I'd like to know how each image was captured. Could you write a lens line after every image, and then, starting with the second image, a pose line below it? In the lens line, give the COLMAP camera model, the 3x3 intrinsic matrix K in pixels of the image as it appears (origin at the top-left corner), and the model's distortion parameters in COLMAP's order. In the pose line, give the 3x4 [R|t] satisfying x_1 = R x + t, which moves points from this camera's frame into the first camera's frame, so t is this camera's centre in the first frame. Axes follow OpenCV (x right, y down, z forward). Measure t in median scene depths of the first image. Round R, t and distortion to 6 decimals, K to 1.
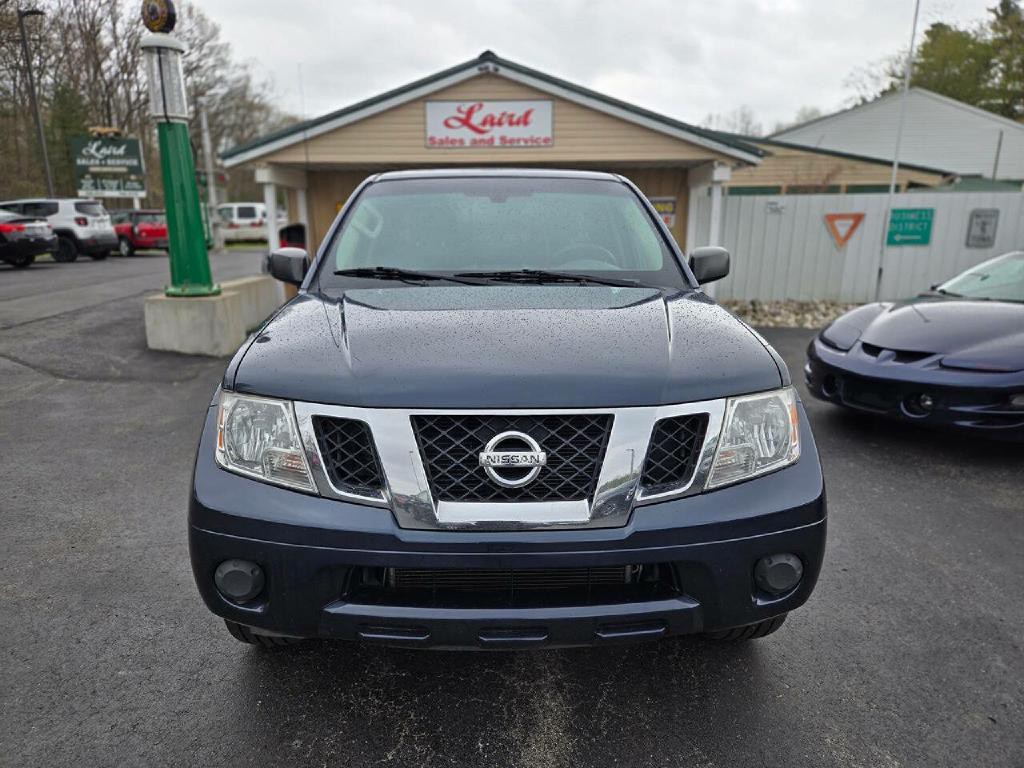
lens RADIAL K [[699.9, 0, 510.9], [0, 699.9, 391.8], [0, 0, 1]] dist [0.077708, -0.052384]
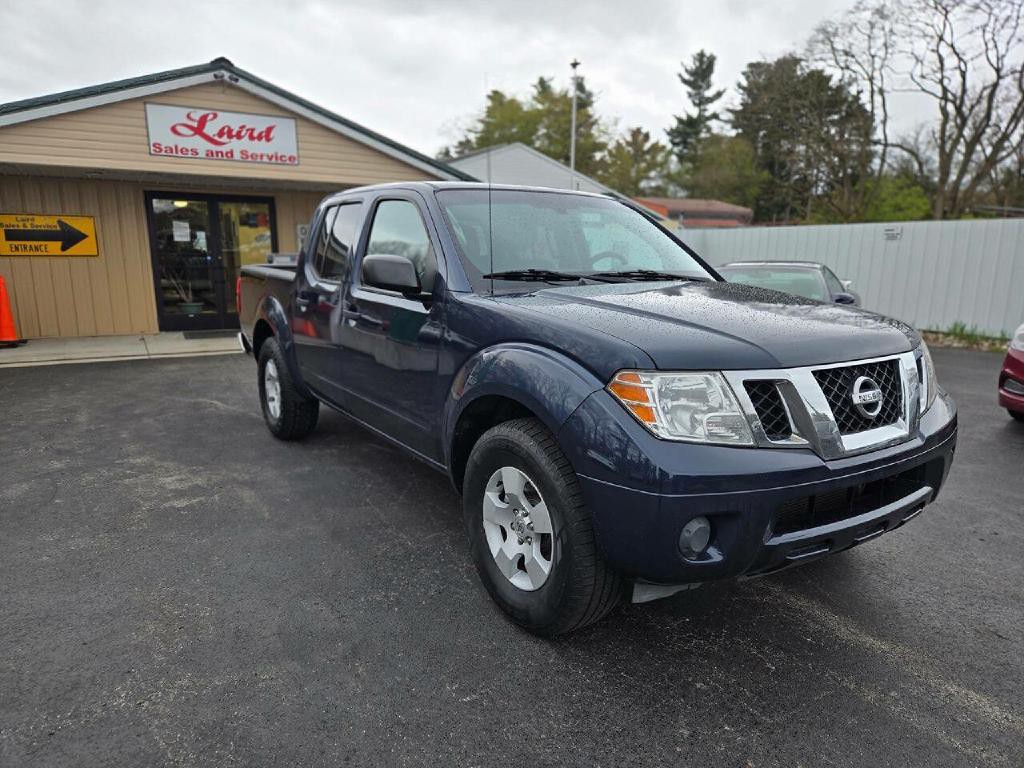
lens RADIAL K [[699.9, 0, 510.9], [0, 699.9, 391.8], [0, 0, 1]] dist [0.077708, -0.052384]
pose [[0.844285, -0.097772, 0.526900, -0.240792], [0.118961, 0.992878, -0.006379, 0.002709], [-0.522524, 0.068067, 0.849904, 0.039839]]
